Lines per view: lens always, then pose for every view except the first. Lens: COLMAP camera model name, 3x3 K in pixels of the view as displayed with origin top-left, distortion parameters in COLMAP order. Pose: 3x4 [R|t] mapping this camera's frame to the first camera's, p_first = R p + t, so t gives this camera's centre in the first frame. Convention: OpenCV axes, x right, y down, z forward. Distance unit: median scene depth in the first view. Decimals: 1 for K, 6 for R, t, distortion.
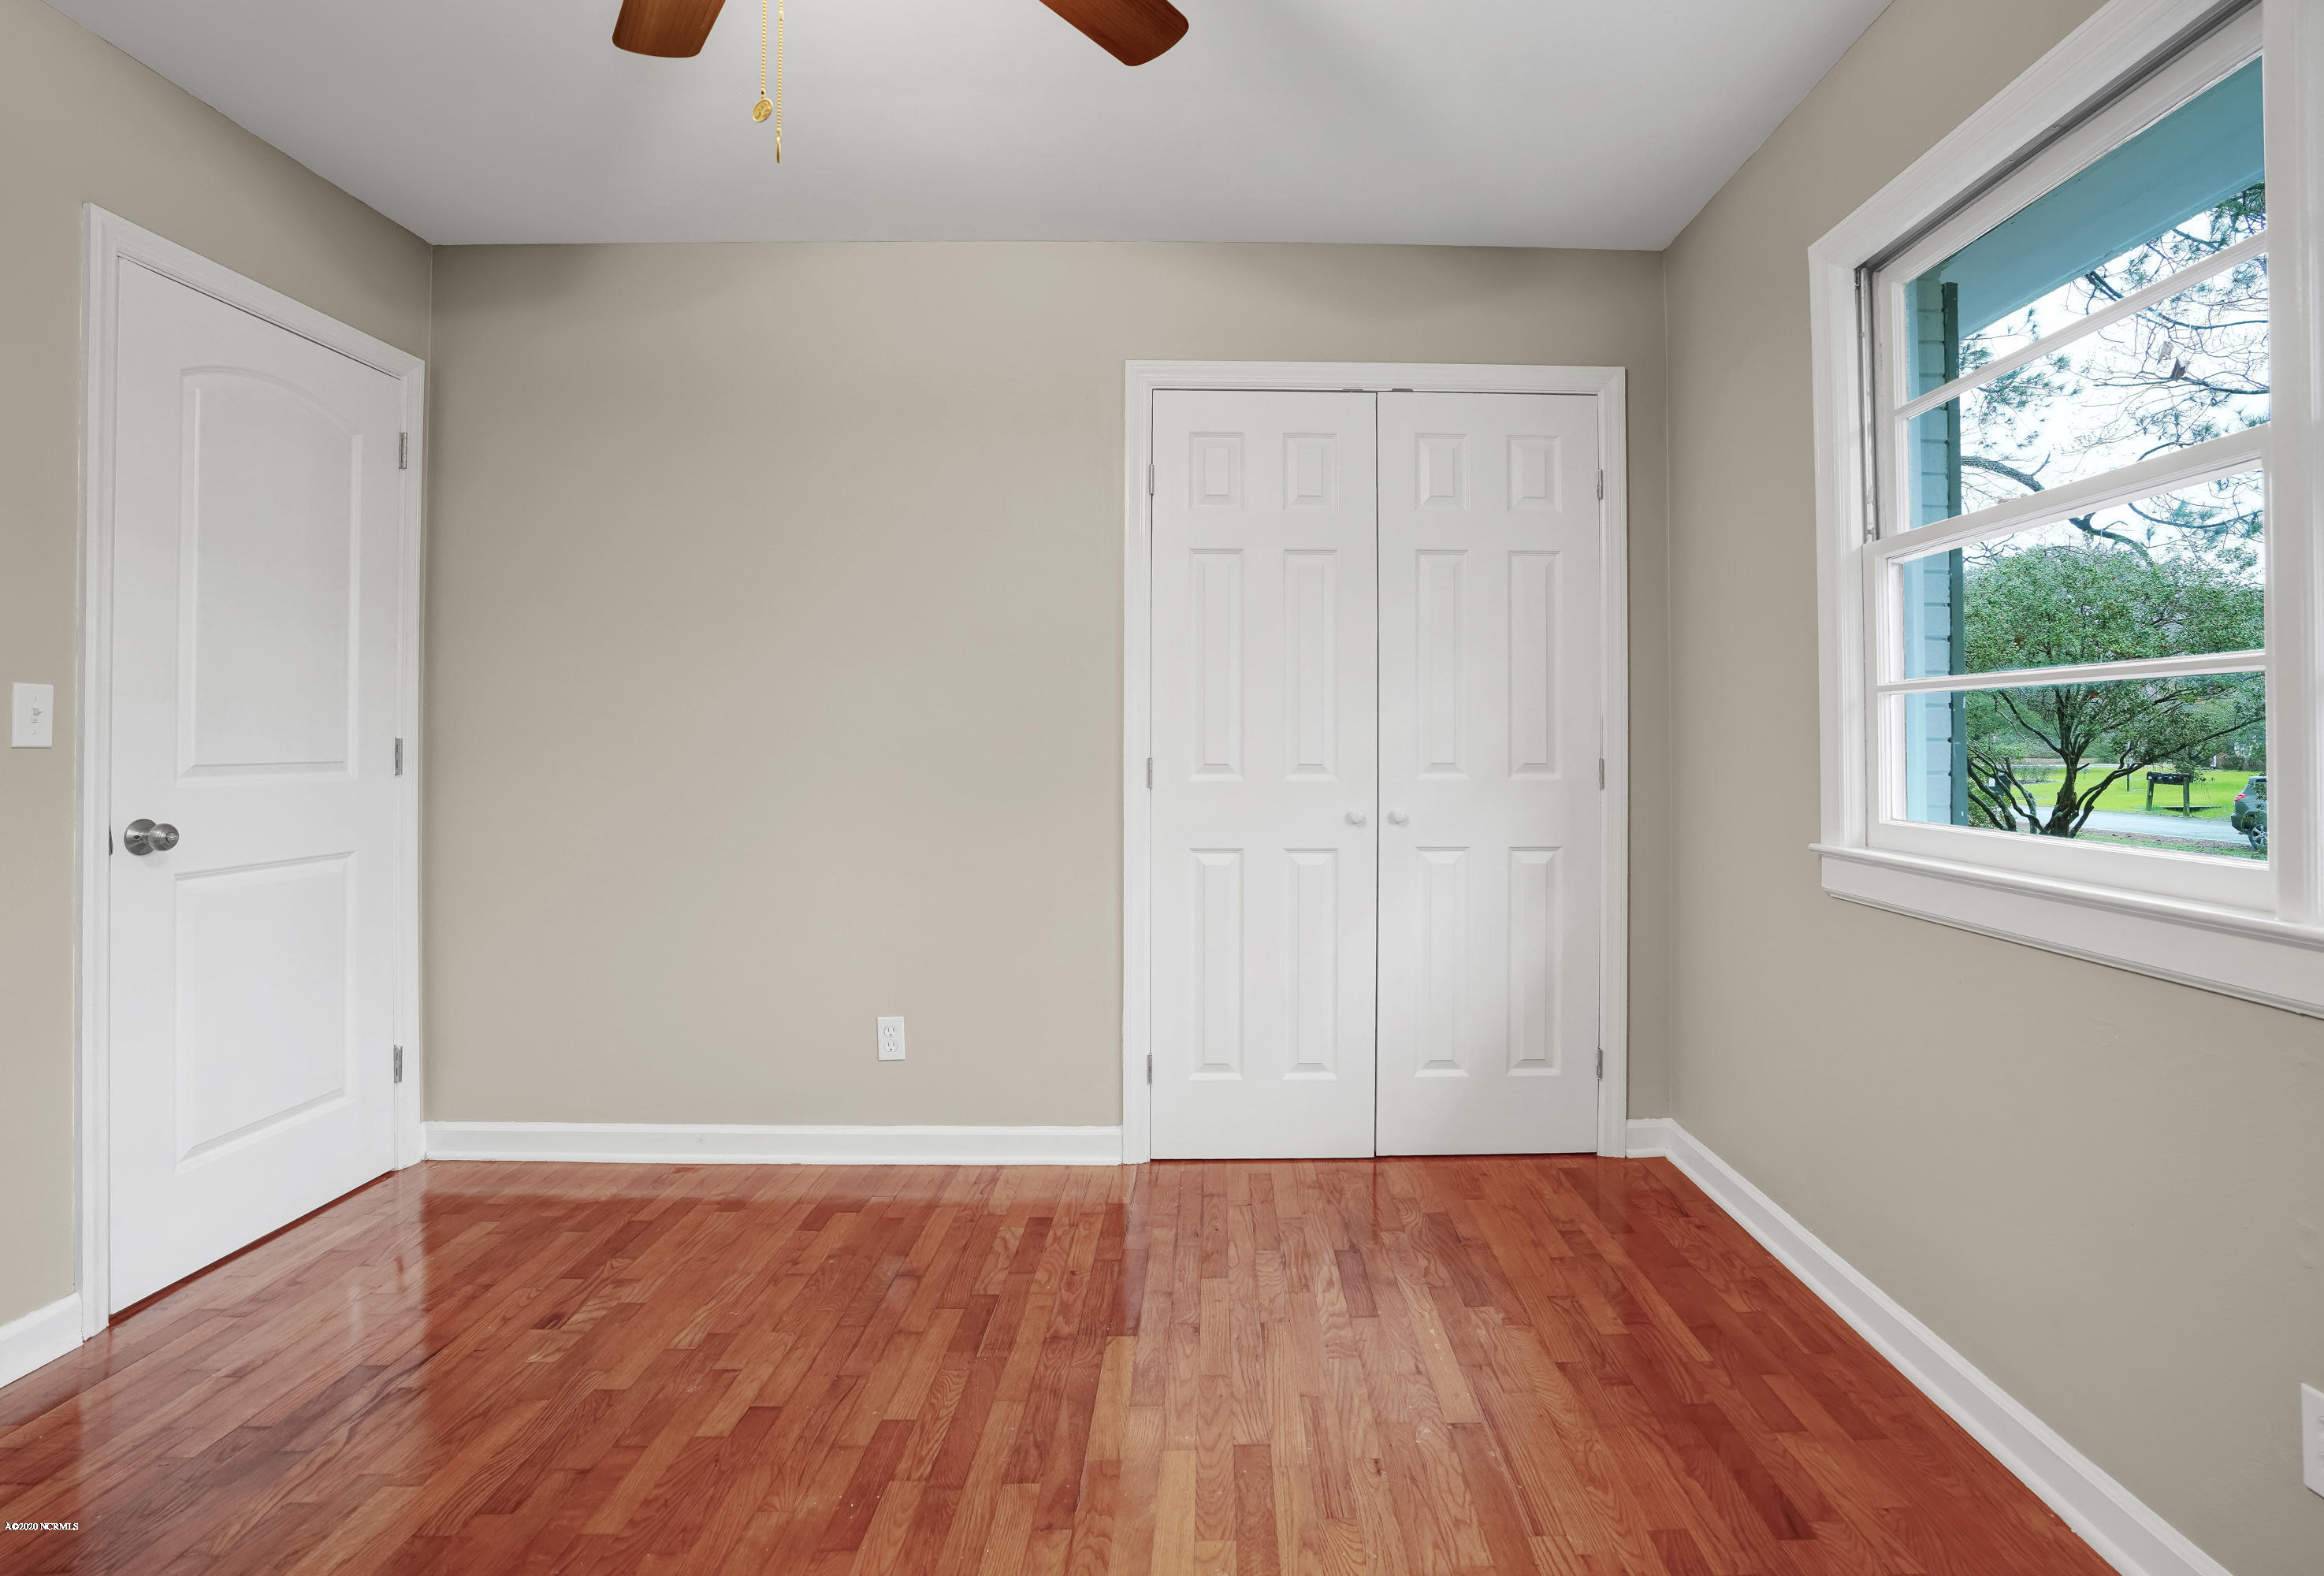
lens RADIAL K [[1135.7, 0, 1168.3], [0, 1135.7, 730.7], [0, 0, 1]] dist [-0.000725, -0.000037]
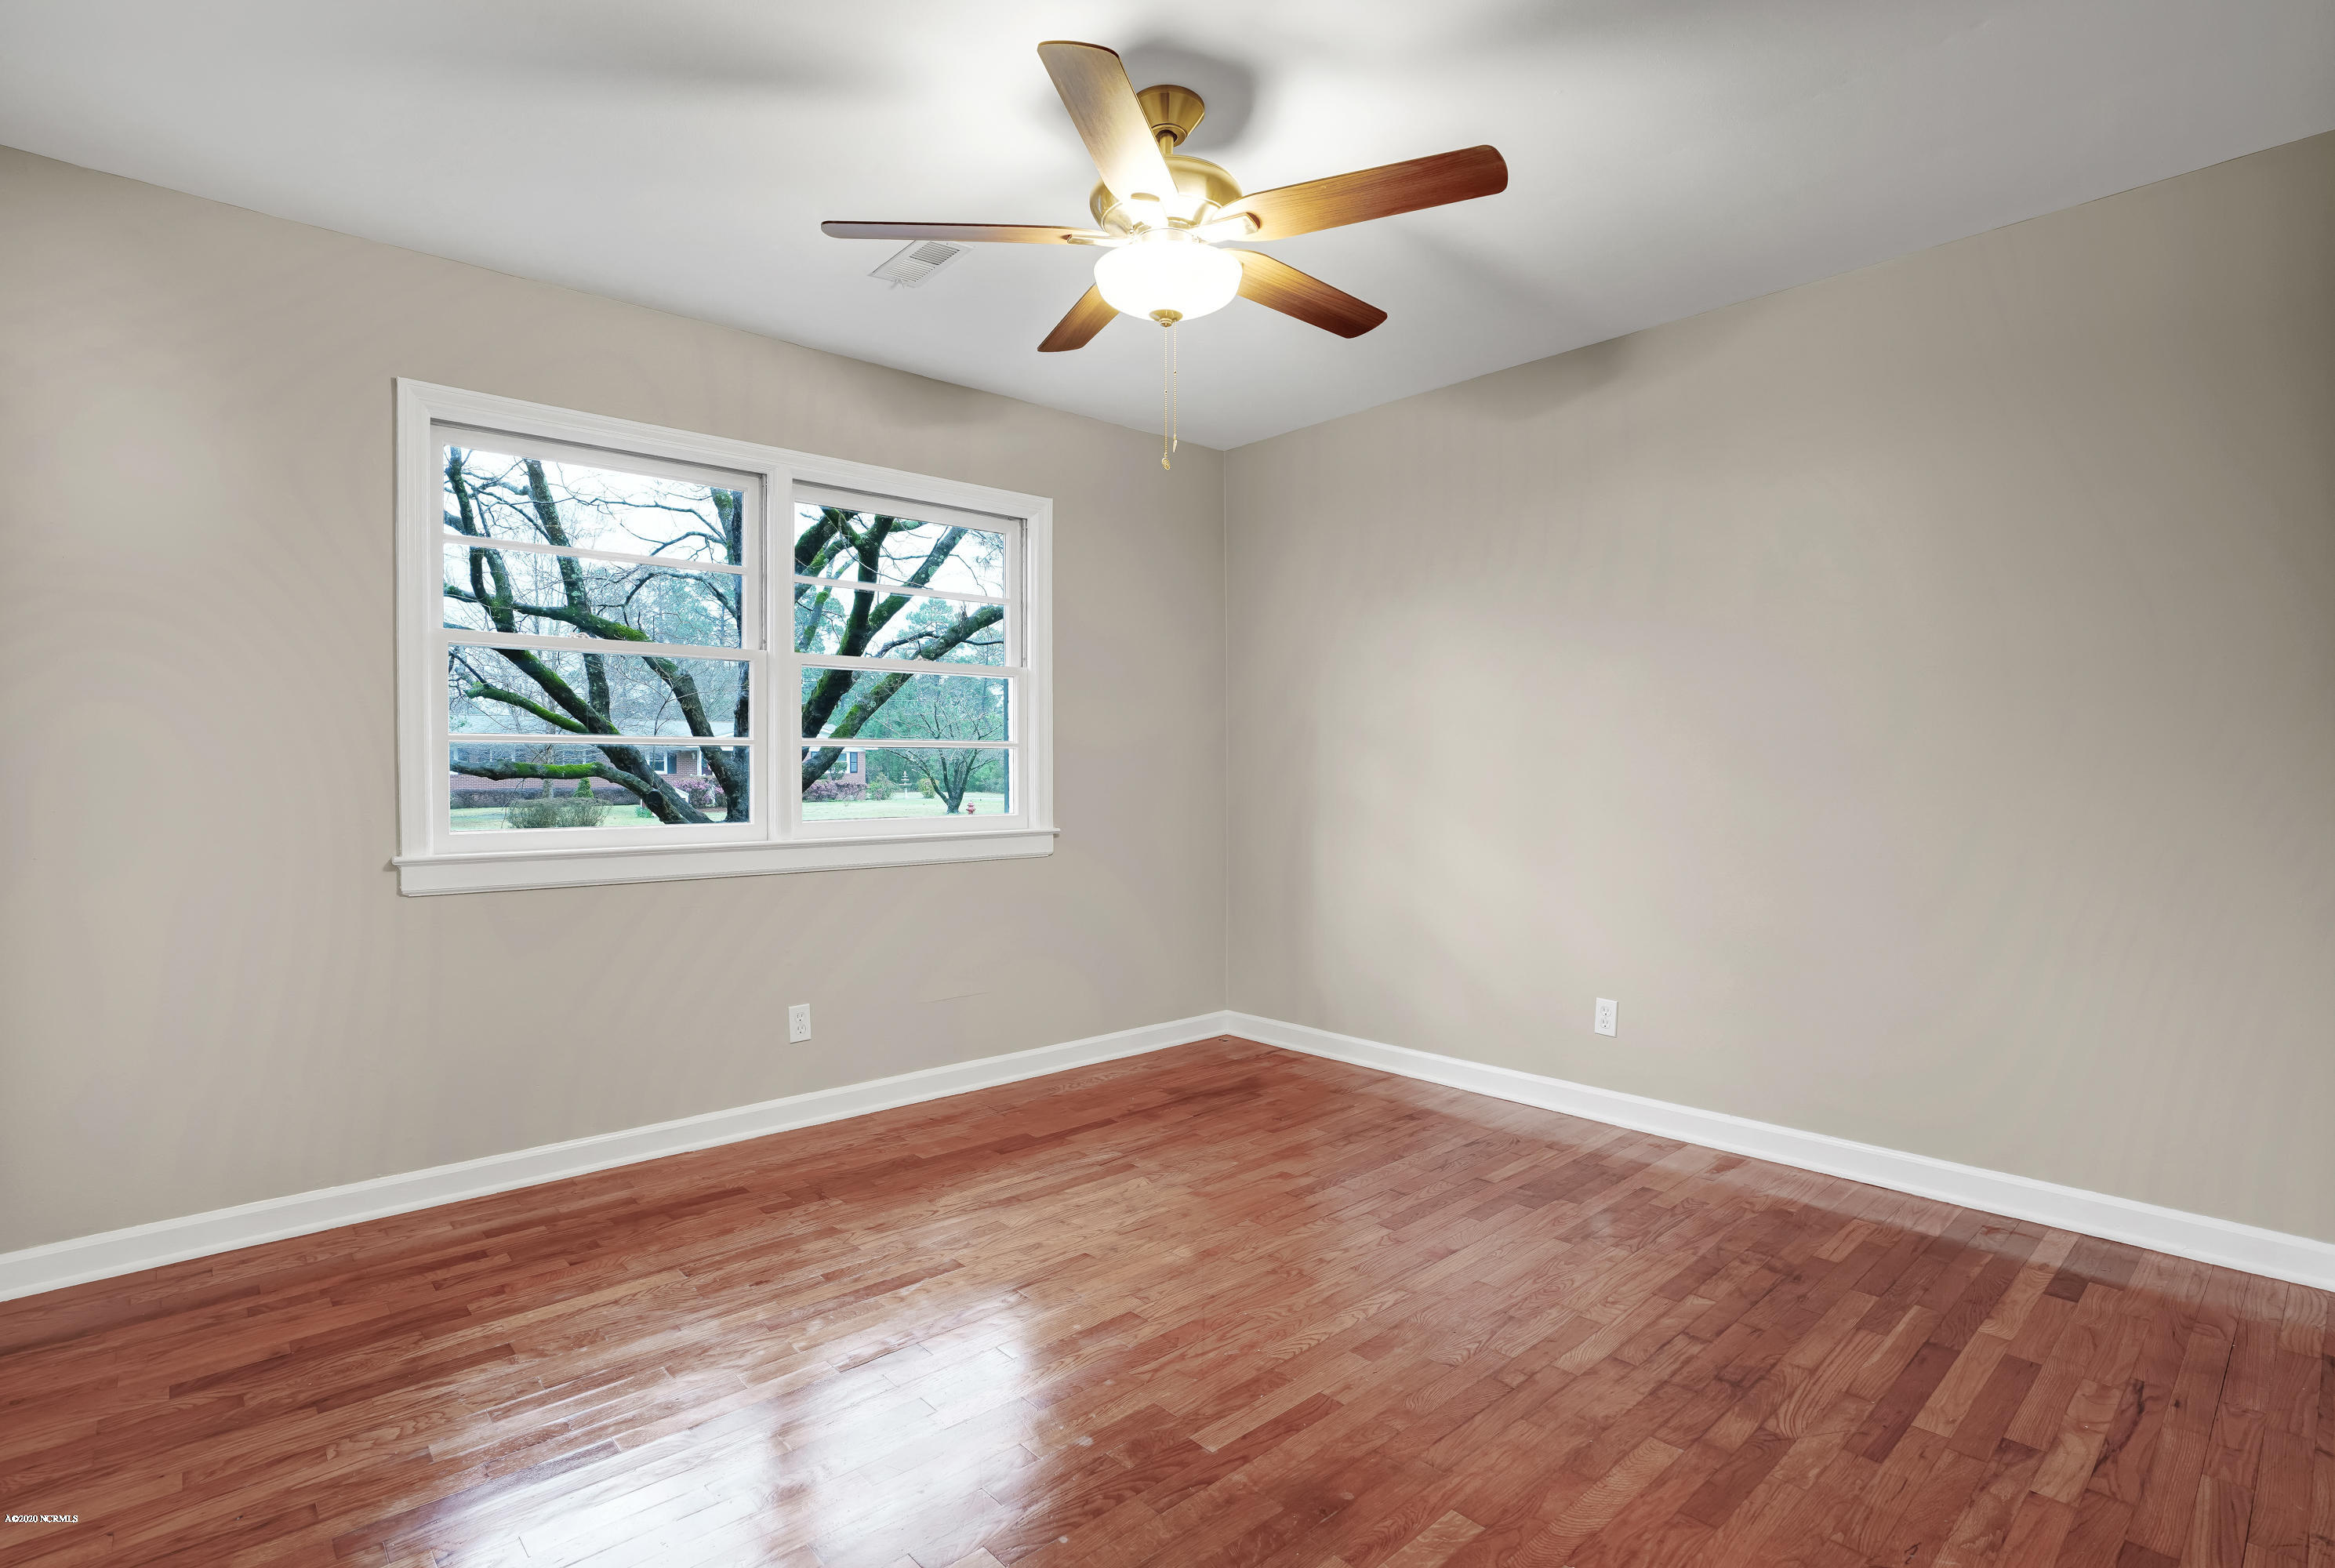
lens RADIAL K [[1148.1, 0, 1167.5], [0, 1148.1, 784.0], [0, 0, 1]] dist [-0.000081, -0.000059]
pose [[-0.663557, 0.002766, 0.748120, -0.959140], [0.004040, 0.999992, -0.000114, 0.023741], [-0.748114, 0.002946, -0.663563, 1.231336]]
